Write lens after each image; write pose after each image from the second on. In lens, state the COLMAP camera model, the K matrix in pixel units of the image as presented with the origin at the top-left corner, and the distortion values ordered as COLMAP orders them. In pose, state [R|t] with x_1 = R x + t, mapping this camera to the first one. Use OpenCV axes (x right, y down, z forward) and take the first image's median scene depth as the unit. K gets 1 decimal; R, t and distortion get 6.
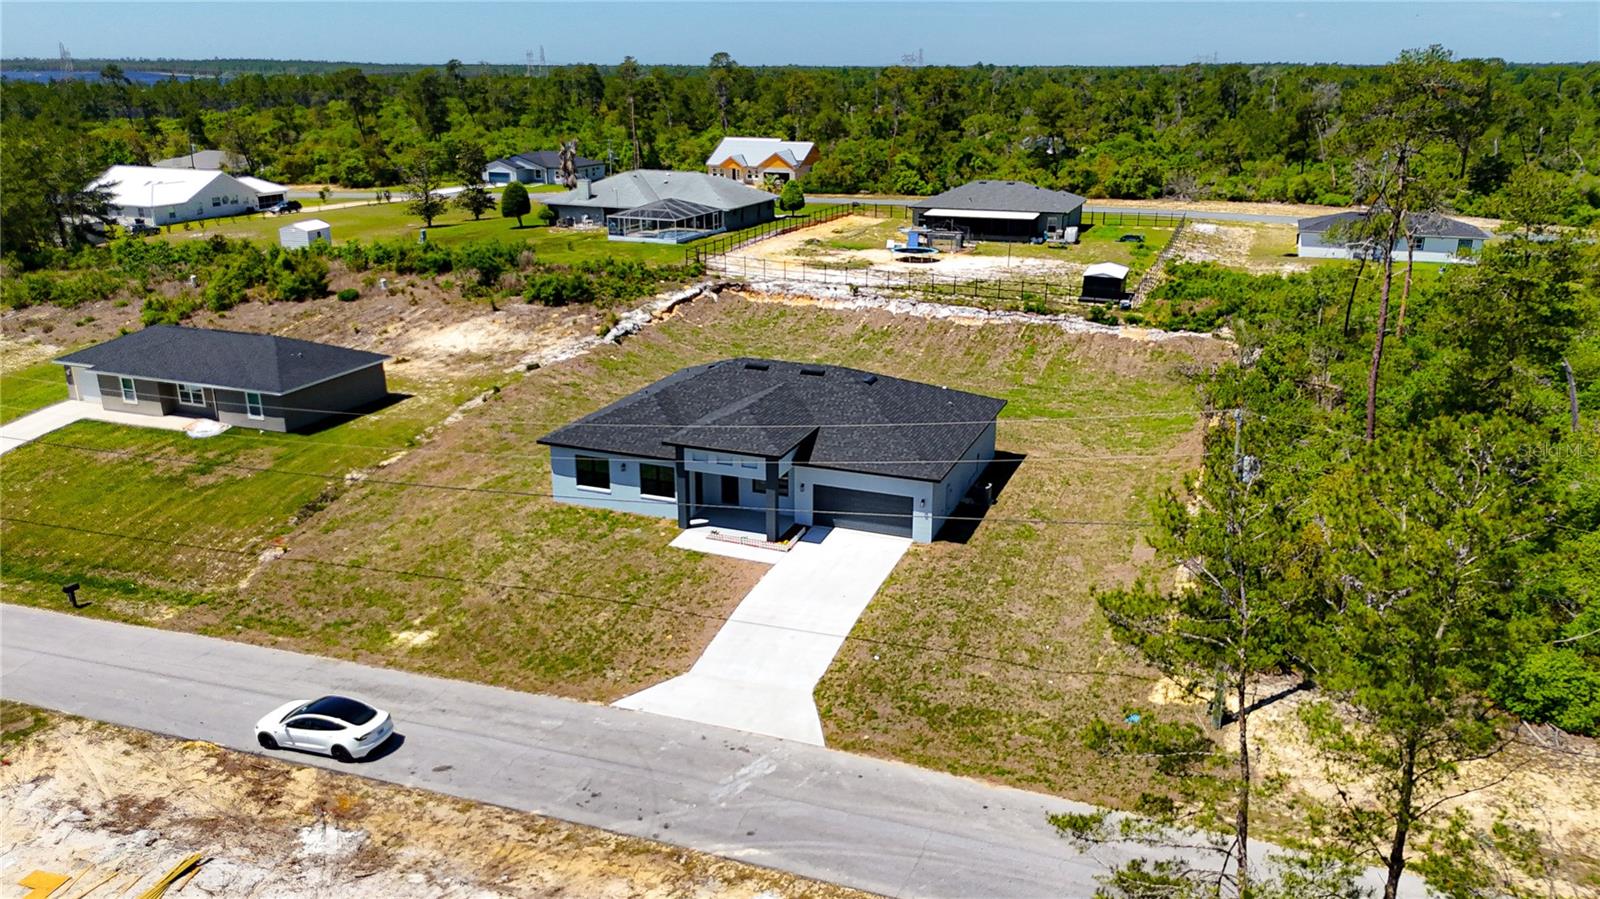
lens RADIAL K [[1173.2, 0, 805.0], [0, 1173.2, 455.0], [0, 0, 1]] dist [0.079444, -0.085763]
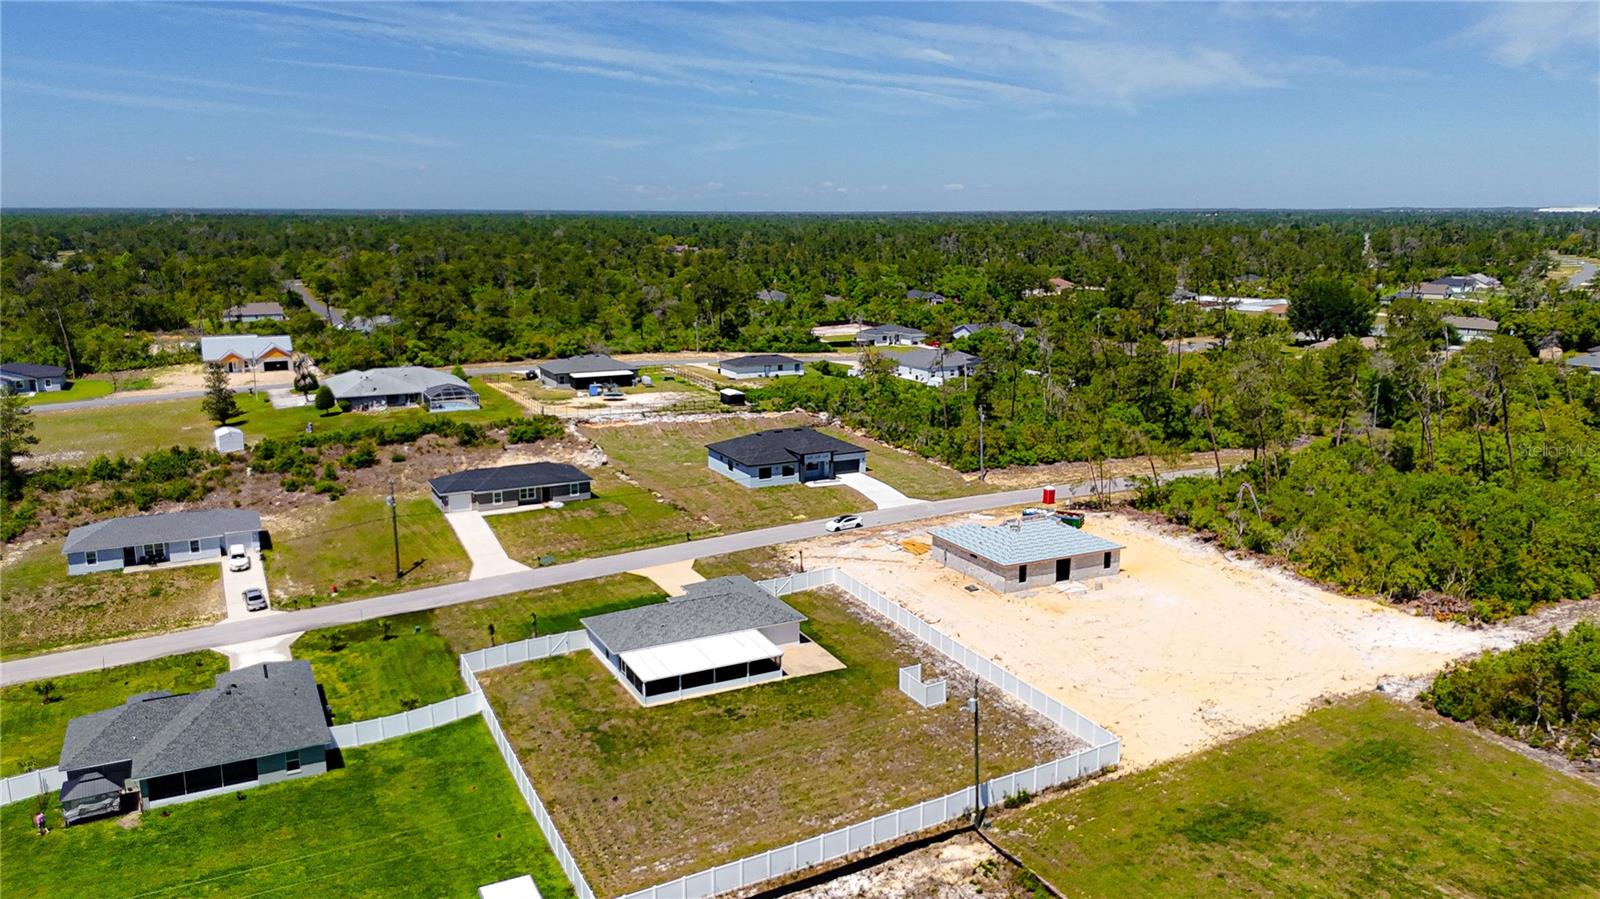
lens RADIAL K [[1170.0, 0, 806.6], [0, 1170.0, 454.7], [0, 0, 1]] dist [0.126711, -0.199506]
pose [[0.667365, -0.153894, 0.728657, -1.464033], [0.233976, 0.972201, -0.008964, 0.013355], [-0.707021, 0.176470, 0.684820, -0.675710]]
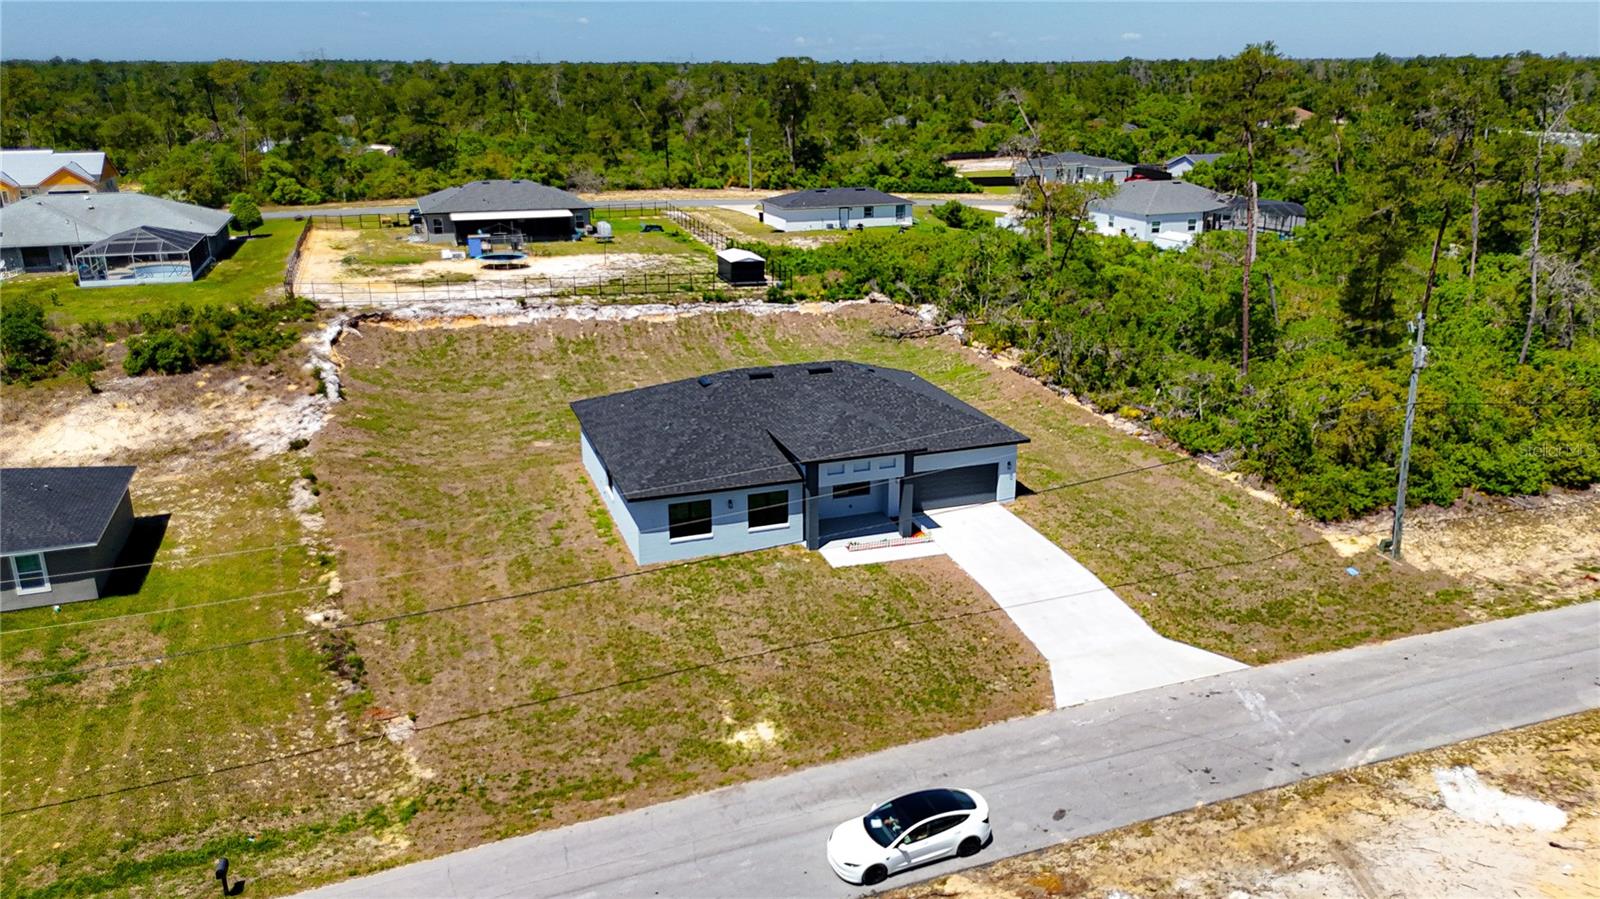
lens RADIAL K [[1173.2, 0, 805.0], [0, 1173.2, 455.0], [0, 0, 1]] dist [0.079444, -0.085763]
pose [[0.759838, -0.208498, 0.615772, -0.443274], [0.207312, 0.975437, 0.074465, -0.054889], [-0.616172, 0.071076, 0.784398, 0.172311]]
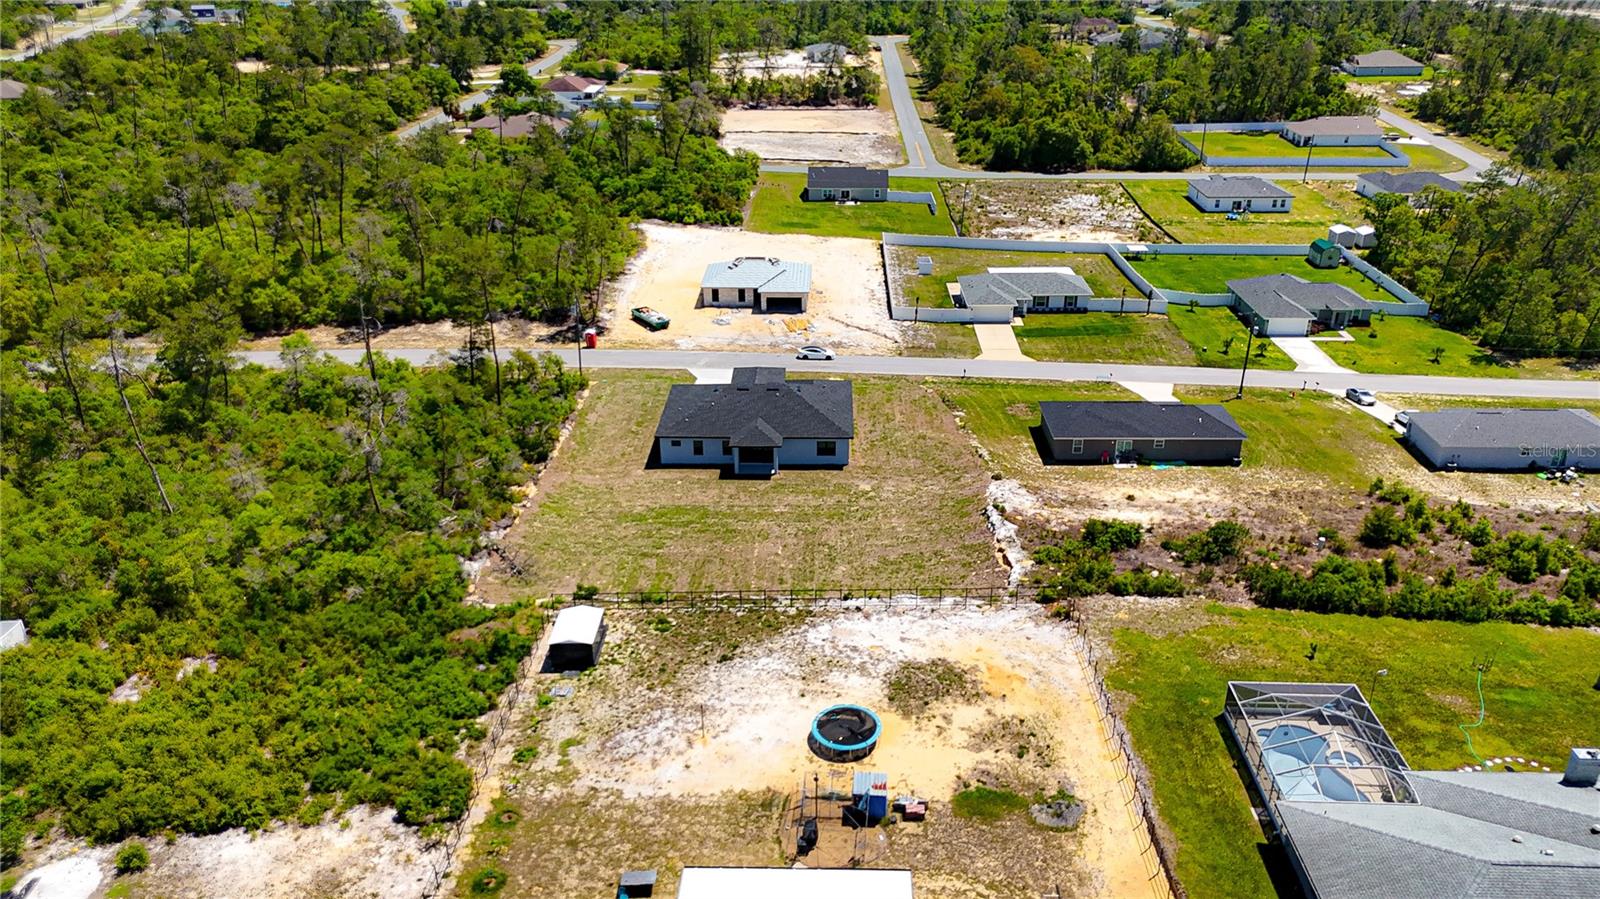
lens RADIAL K [[1170.0, 0, 806.6], [0, 1170.0, 454.7], [0, 0, 1]] dist [0.126711, -0.199506]
pose [[-0.939653, 0.145803, -0.309507, 0.396493], [-0.105110, 0.737870, 0.666708, -0.967428], [0.325584, 0.659007, -0.678016, 1.787267]]
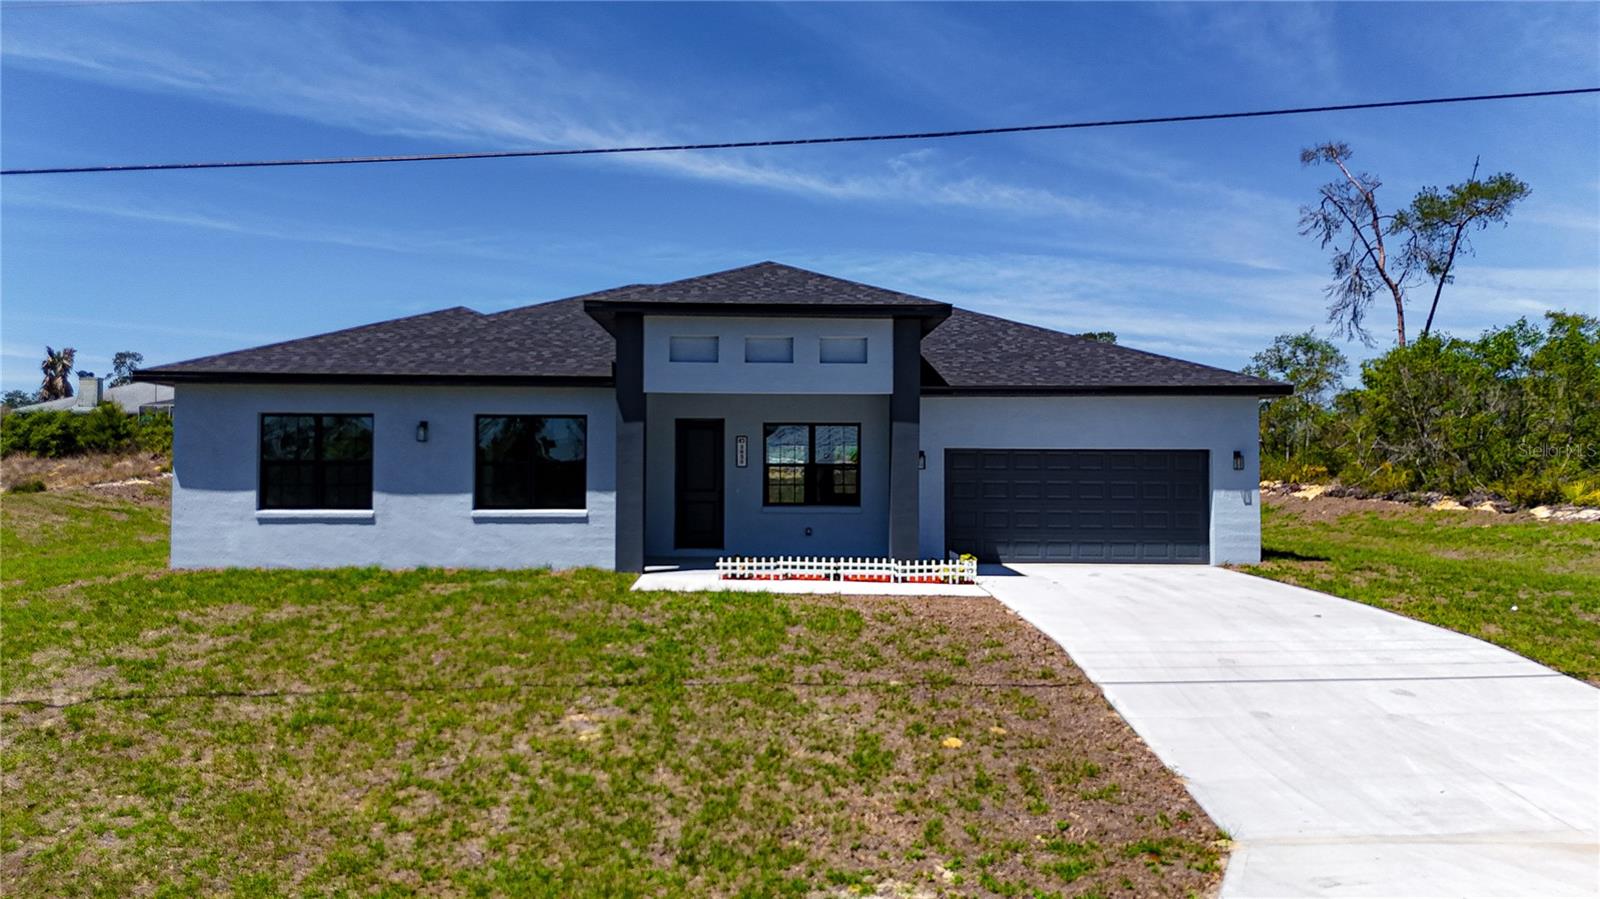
lens RADIAL K [[1182.5, 0, 809.8], [0, 1182.5, 429.5], [0, 0, 1]] dist [0.072377, -0.068282]
pose [[0.918007, 0.014011, 0.396316, -0.127590], [0.125942, 0.937338, -0.324864, 0.093745], [-0.376034, 0.348140, 0.858718, 0.439640]]
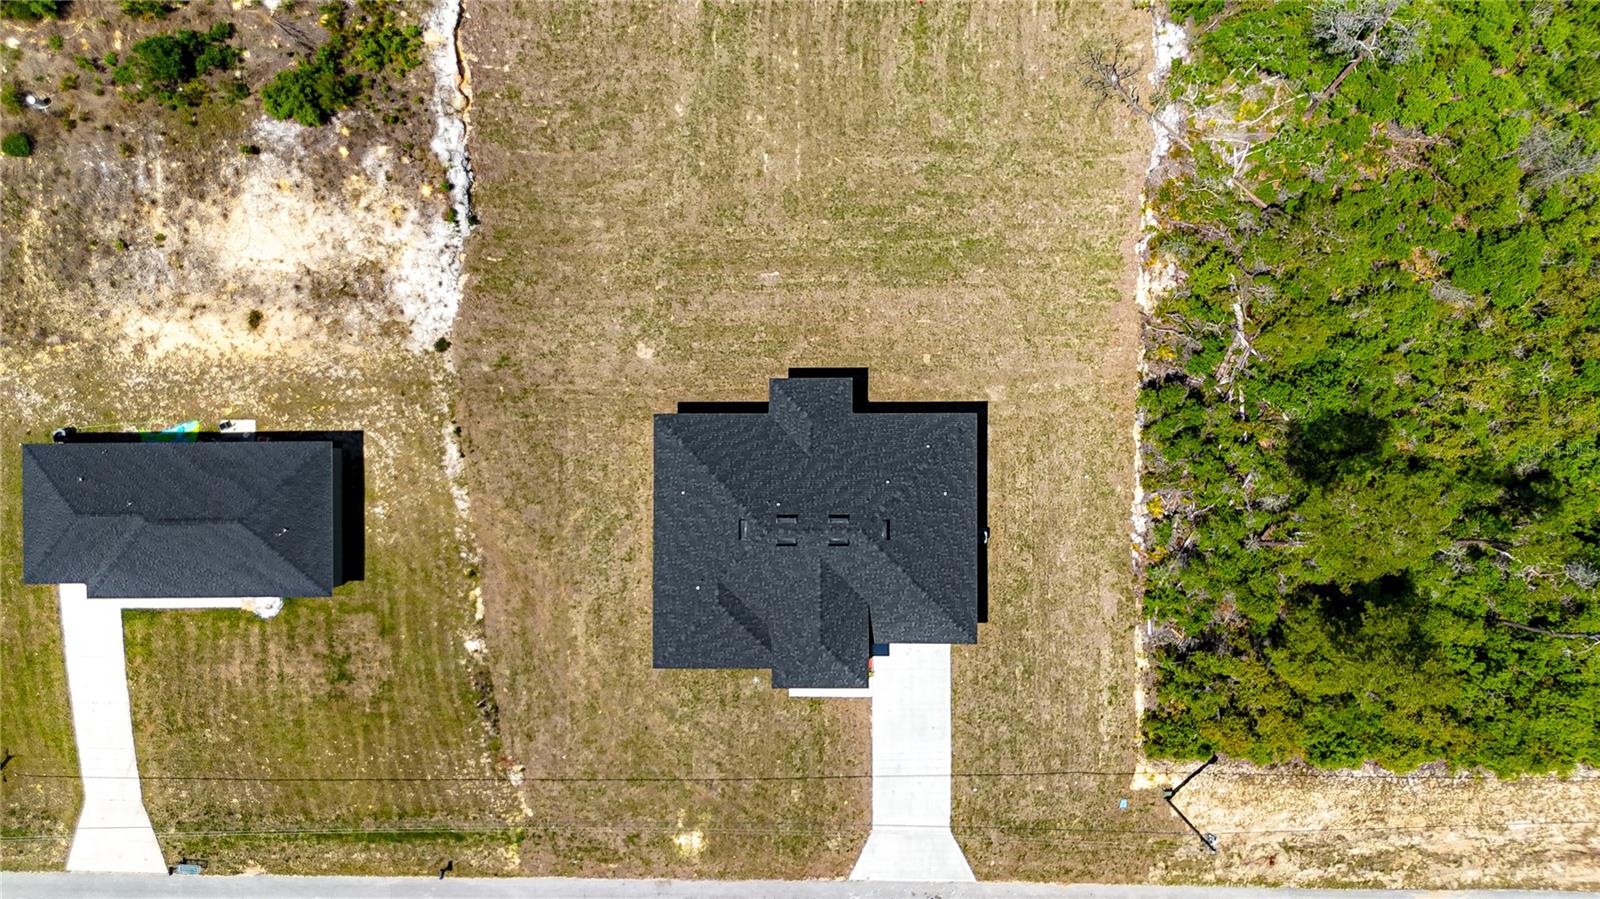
lens RADIAL K [[1182.5, 0, 809.8], [0, 1182.5, 429.5], [0, 0, 1]] dist [0.072377, -0.068282]
pose [[0.932465, -0.360637, -0.021207, 0.033095], [0.134258, 0.291444, 0.947119, -0.868624], [-0.335386, -0.886003, 0.320180, 0.523400]]
